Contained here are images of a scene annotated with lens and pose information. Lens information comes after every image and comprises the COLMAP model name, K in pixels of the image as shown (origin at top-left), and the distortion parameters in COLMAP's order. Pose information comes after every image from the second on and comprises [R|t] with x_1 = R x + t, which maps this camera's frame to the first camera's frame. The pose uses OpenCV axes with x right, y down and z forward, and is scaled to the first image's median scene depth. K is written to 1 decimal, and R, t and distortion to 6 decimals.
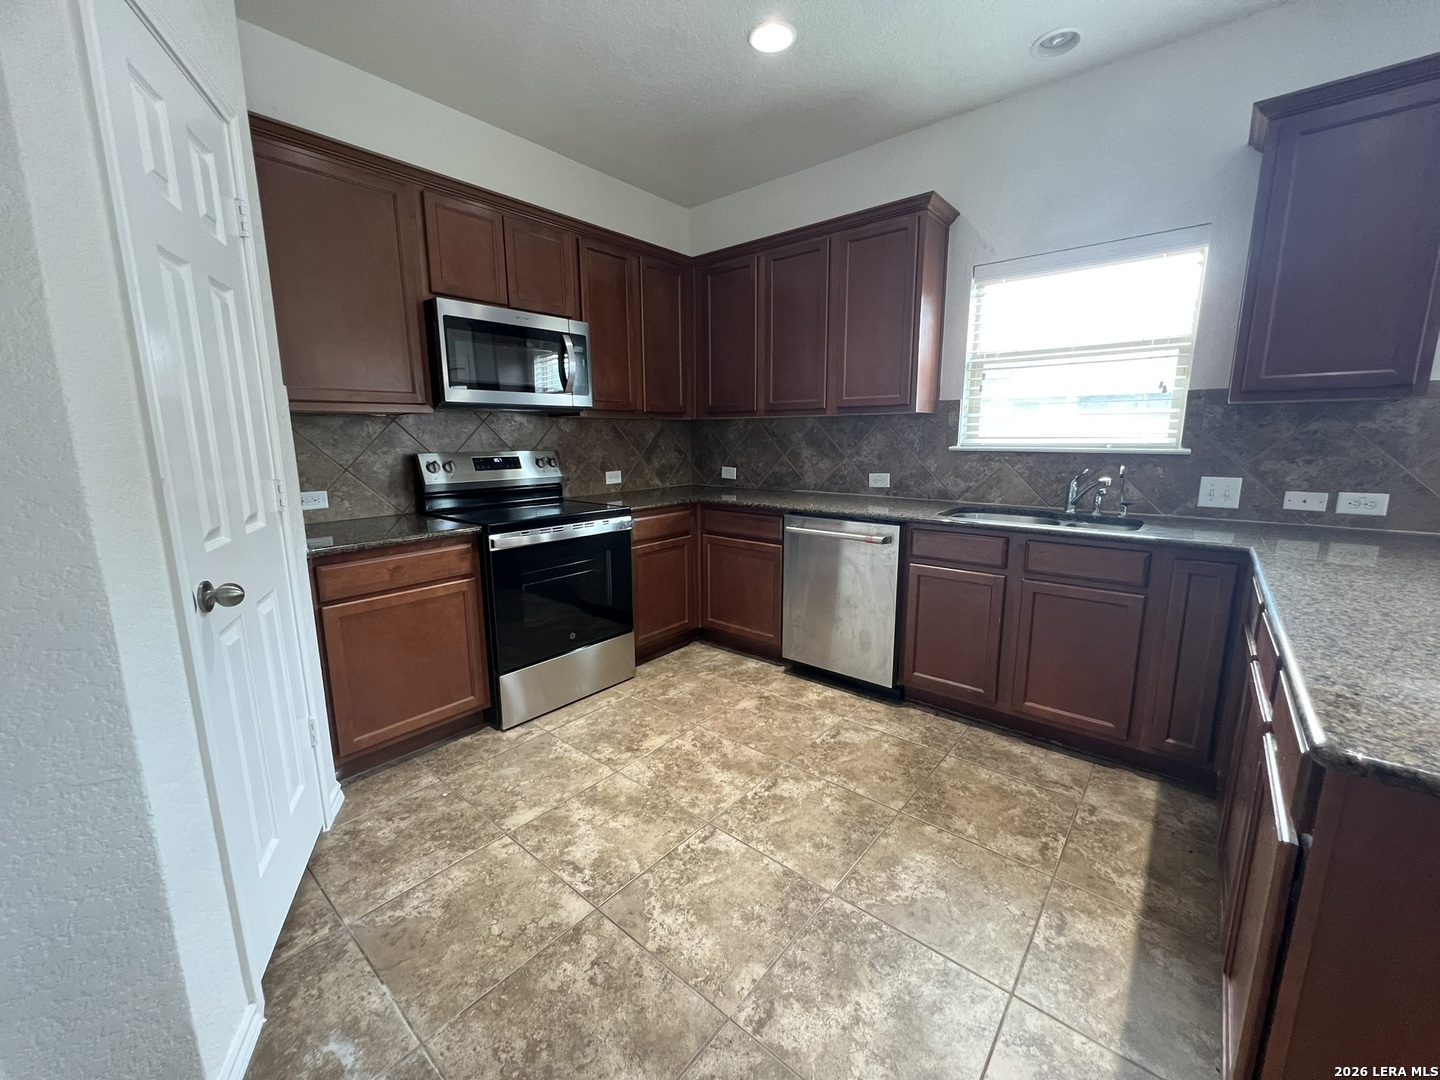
lens RADIAL K [[576.1, 0, 721.7], [0, 576.1, 537.7], [0, 0, 1]] dist [0.004958, 0.000250]
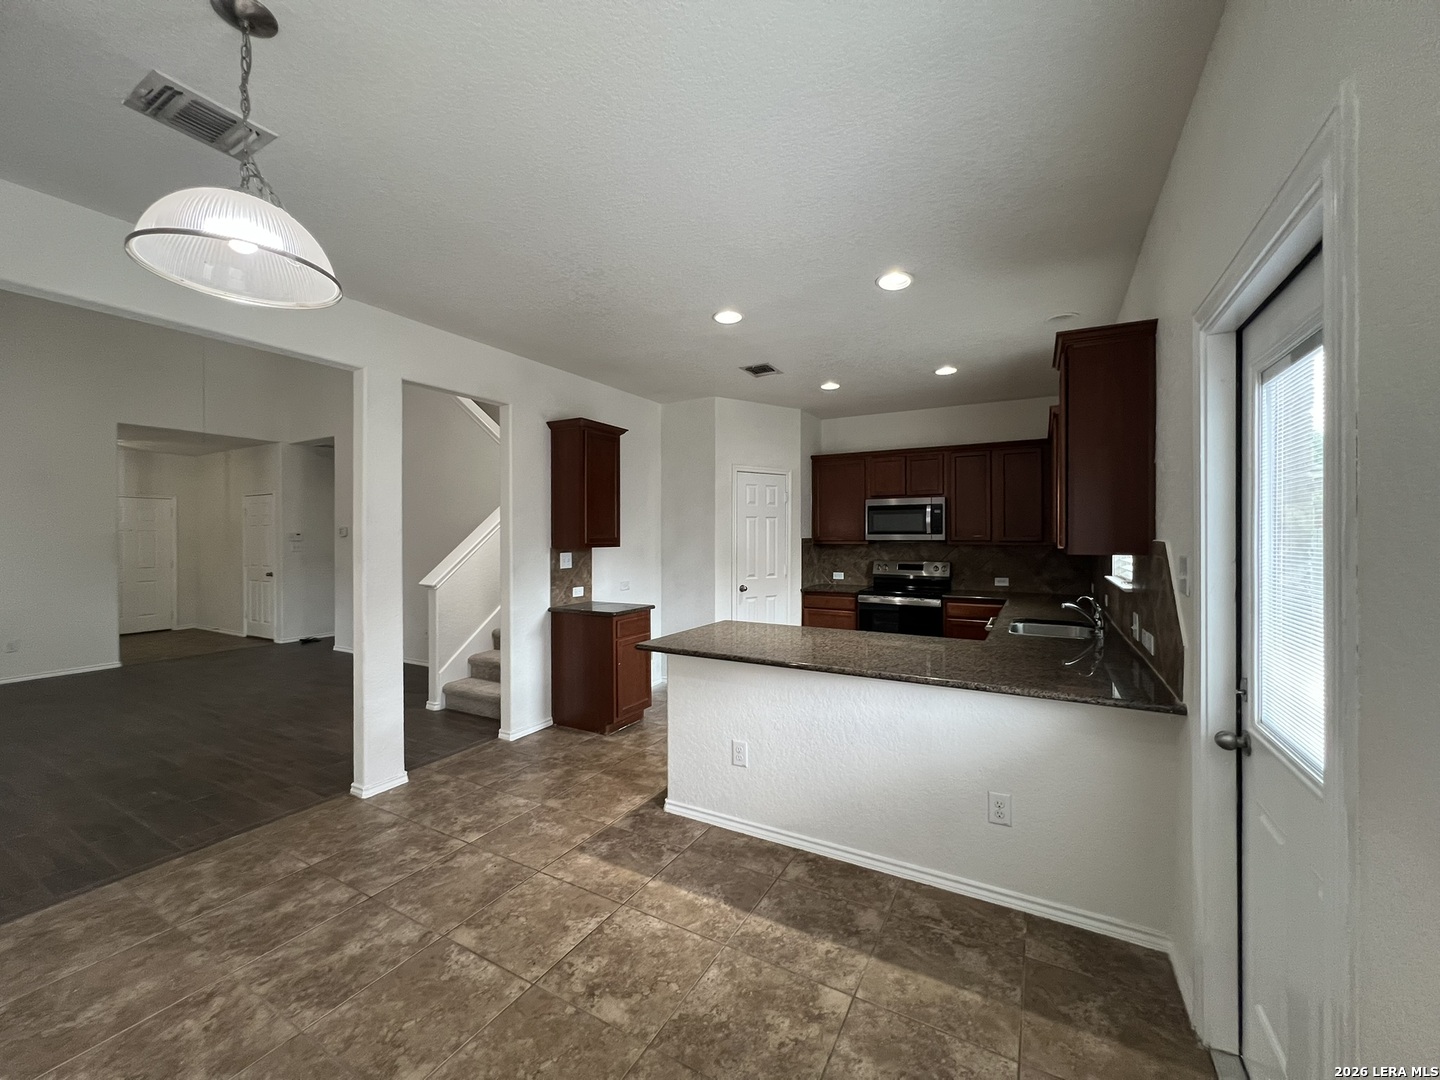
lens RADIAL K [[576.1, 0, 713.2], [0, 576.1, 540.3], [0, 0, 1]] dist [0.004958, 0.000250]
pose [[0.182373, 0.014702, -0.983119, 1.686835], [-0.177658, 0.983923, -0.018242, -0.071261], [0.967046, 0.177986, 0.182053, -0.059344]]
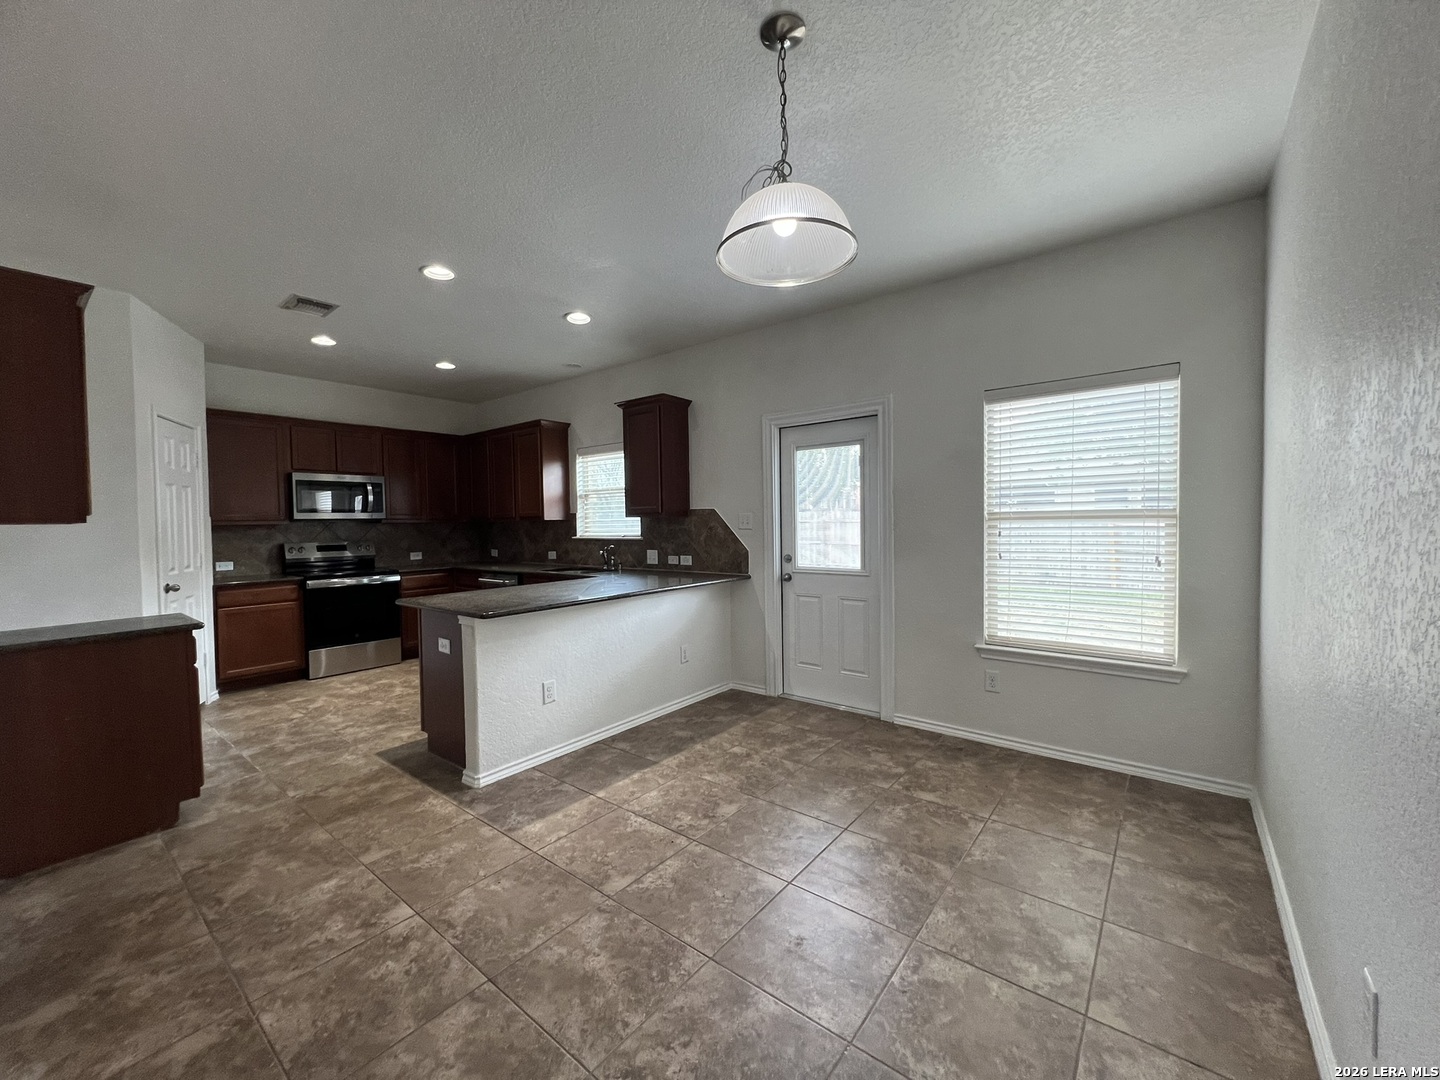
lens RADIAL K [[576.1, 0, 711.7], [0, 576.1, 539.7], [0, 0, 1]] dist [0.004958, 0.000250]
pose [[0.999767, -0.010253, 0.019000, 0.950620], [0.012996, 0.988539, -0.150407, 0.167654], [-0.017240, 0.150619, 0.988442, -1.041090]]
